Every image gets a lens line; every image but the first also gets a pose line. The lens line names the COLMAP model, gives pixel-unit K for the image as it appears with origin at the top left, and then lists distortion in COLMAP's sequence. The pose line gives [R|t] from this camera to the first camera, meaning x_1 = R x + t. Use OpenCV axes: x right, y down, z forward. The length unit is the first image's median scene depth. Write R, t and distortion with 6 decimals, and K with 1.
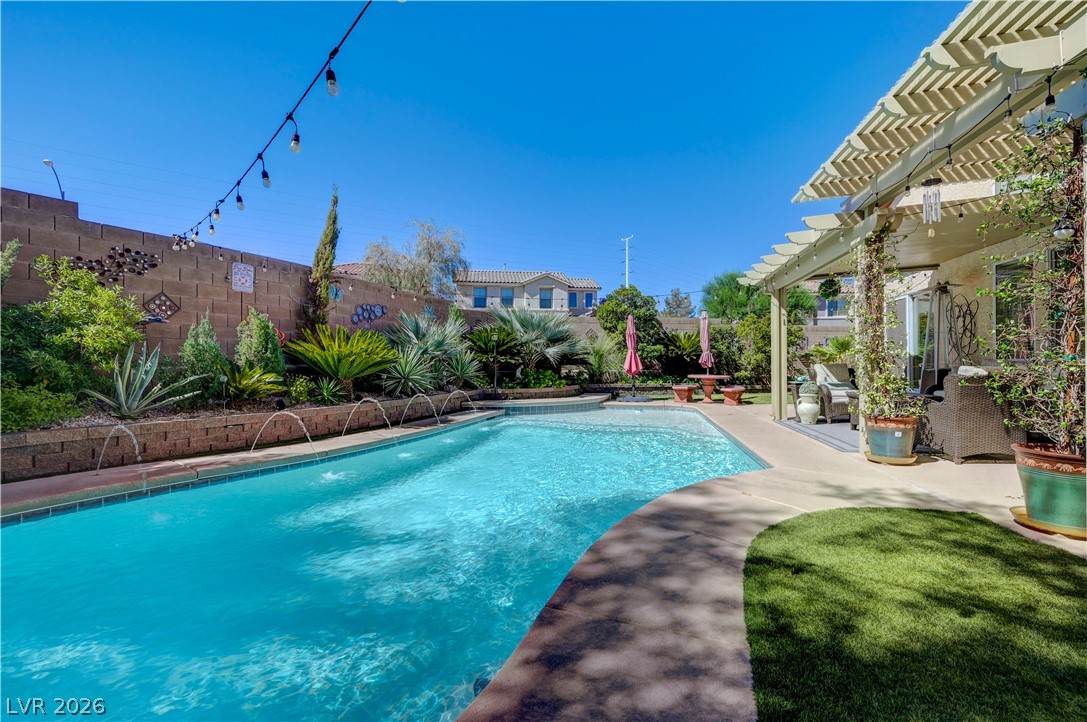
lens RADIAL K [[459.1, 0, 550.1], [0, 459.1, 362.5], [0, 0, 1]] dist [-0.001210, 0.000001]
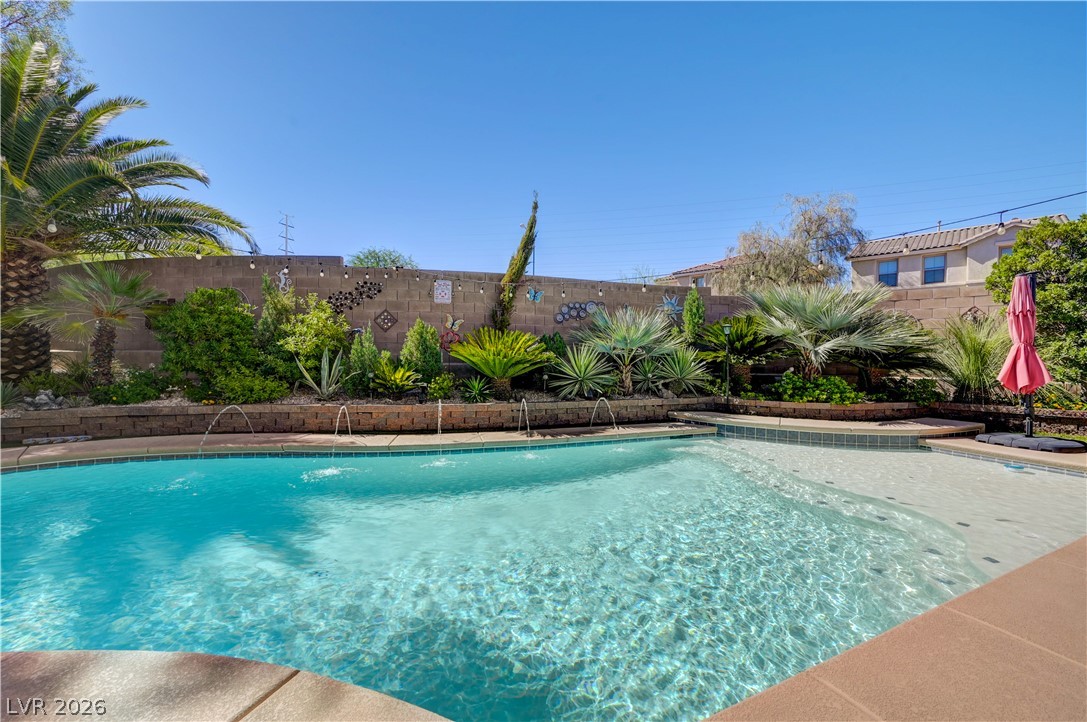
lens RADIAL K [[436.1, 0, 549.9], [0, 436.1, 360.2], [0, 0, 1]] dist [0.000942, 0.000254]
pose [[0.608585, 0.019474, -0.793250, 0.387953], [-0.008160, 0.999800, 0.018284, -0.022895], [0.793447, -0.004655, 0.608622, 0.461415]]
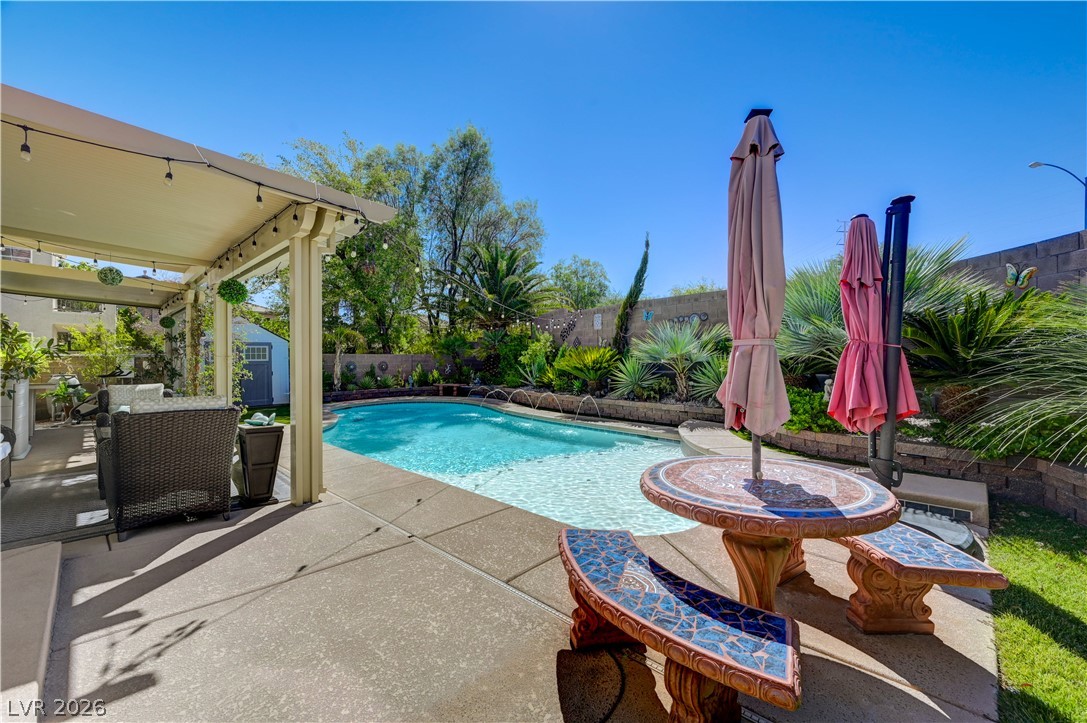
lens RADIAL K [[436.1, 0, 549.9], [0, 436.1, 360.7], [0, 0, 1]] dist [0.000942, 0.000254]
pose [[-0.526756, 0.003870, -0.850008, 0.805496], [0.010024, 0.999948, -0.001659, -0.026340], [0.849958, -0.009394, -0.526767, 1.563757]]
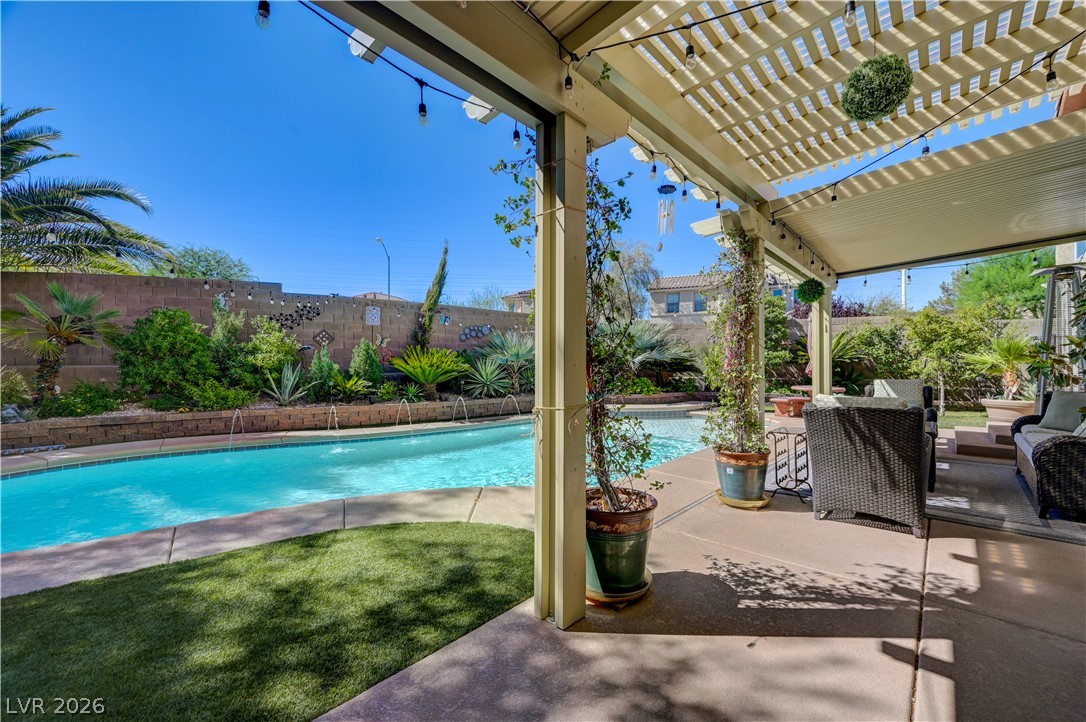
lens RADIAL K [[428.1, 0, 547.4], [0, 428.1, 364.2], [0, 0, 1]] dist [0.000205, 0.000006]
pose [[0.852676, 0.002509, -0.522434, 0.505172], [-0.000199, 0.999990, 0.004478, -0.027877], [0.522440, -0.003715, 0.852668, 0.081324]]
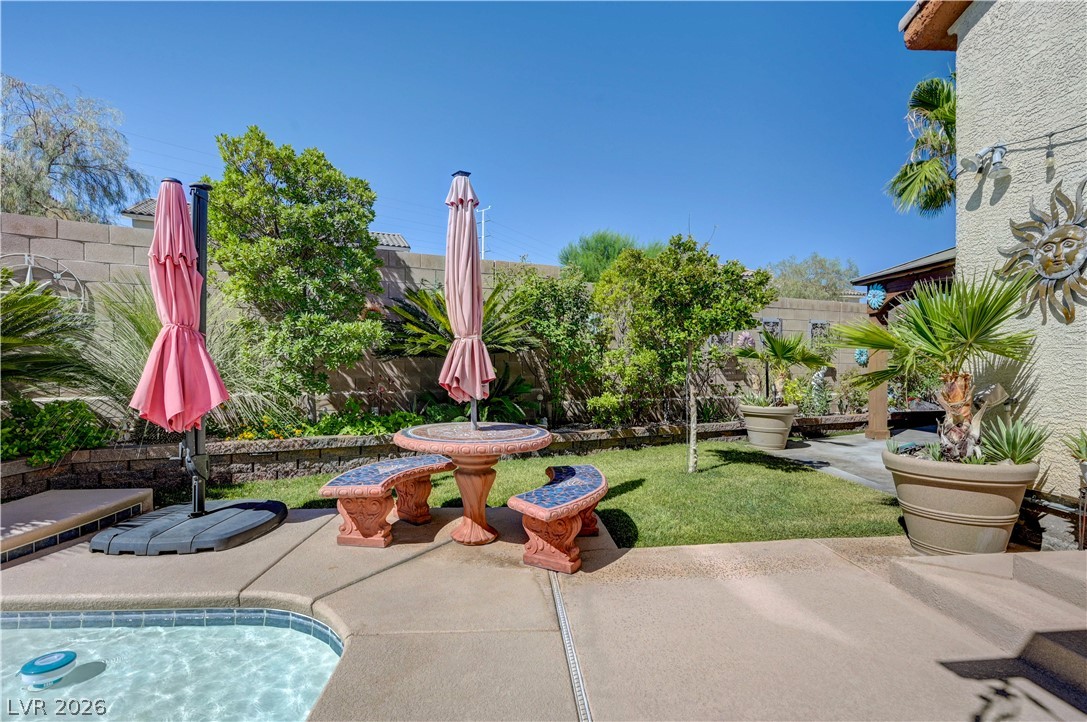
lens RADIAL K [[529.5, 0, 550.9], [0, 529.5, 368.7], [0, 0, 1]] dist [0.002030, 0.001030]
pose [[0.960621, 0.003429, 0.277842, 0.462268], [-0.008215, 0.999837, 0.016062, -0.018424], [-0.277742, -0.017712, 0.960492, 1.076087]]
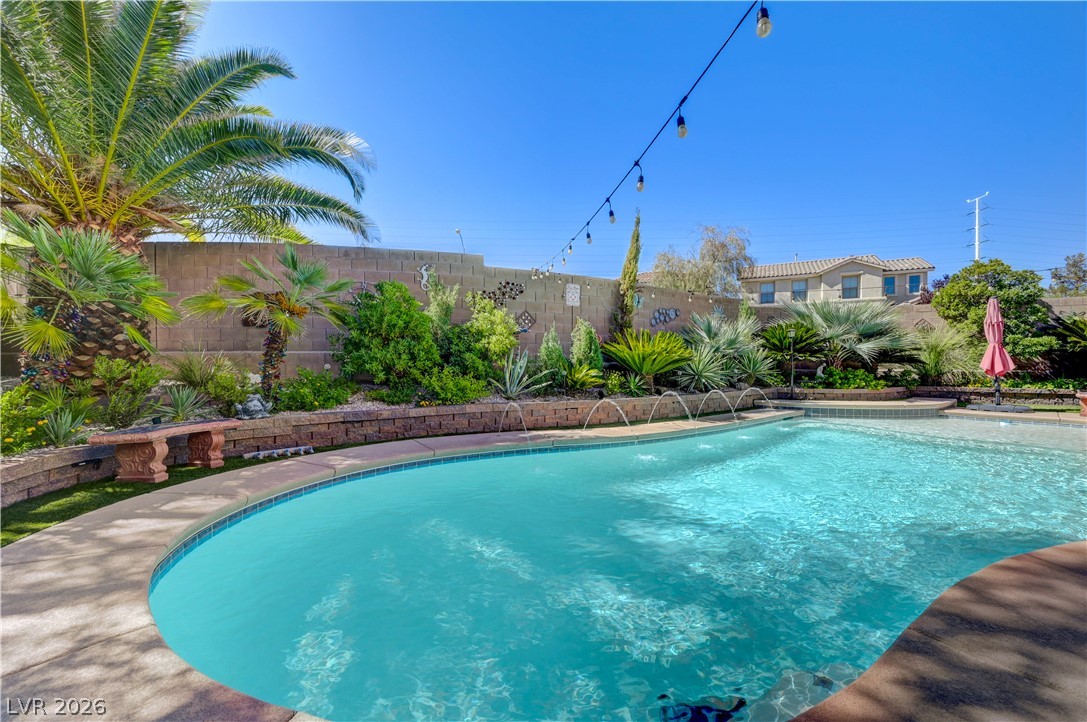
lens RADIAL K [[428.5, 0, 547.9], [0, 428.5, 364.2], [0, 0, 1]] dist [0.000205, 0.000006]
pose [[0.814939, 0.004978, -0.579526, -0.024384], [0.000664, 0.999954, 0.009522, -0.001062], [0.579547, -0.008145, 0.814898, -0.023107]]
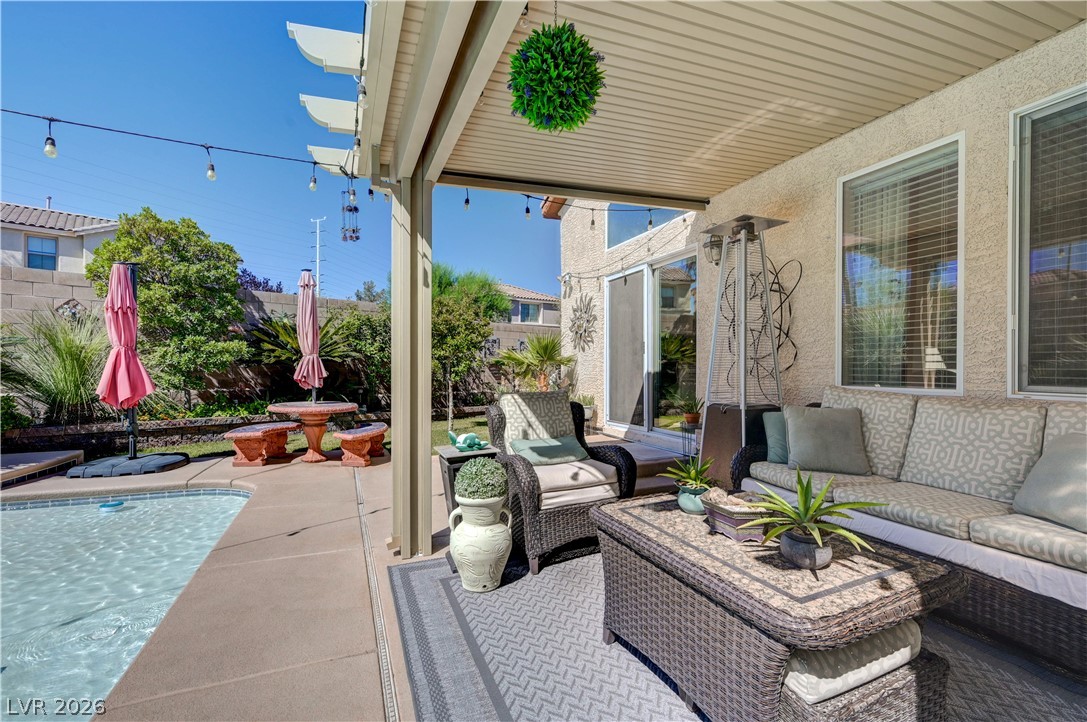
lens RADIAL K [[475.5, 0, 548.6], [0, 475.5, 370.3], [0, 0, 1]] dist [0.002738, 0.000242]
pose [[0.822374, 0.003725, 0.568935, 0.398053], [-0.008582, 0.999946, 0.005857, -0.020540], [-0.568883, -0.009700, 0.822361, 0.675173]]
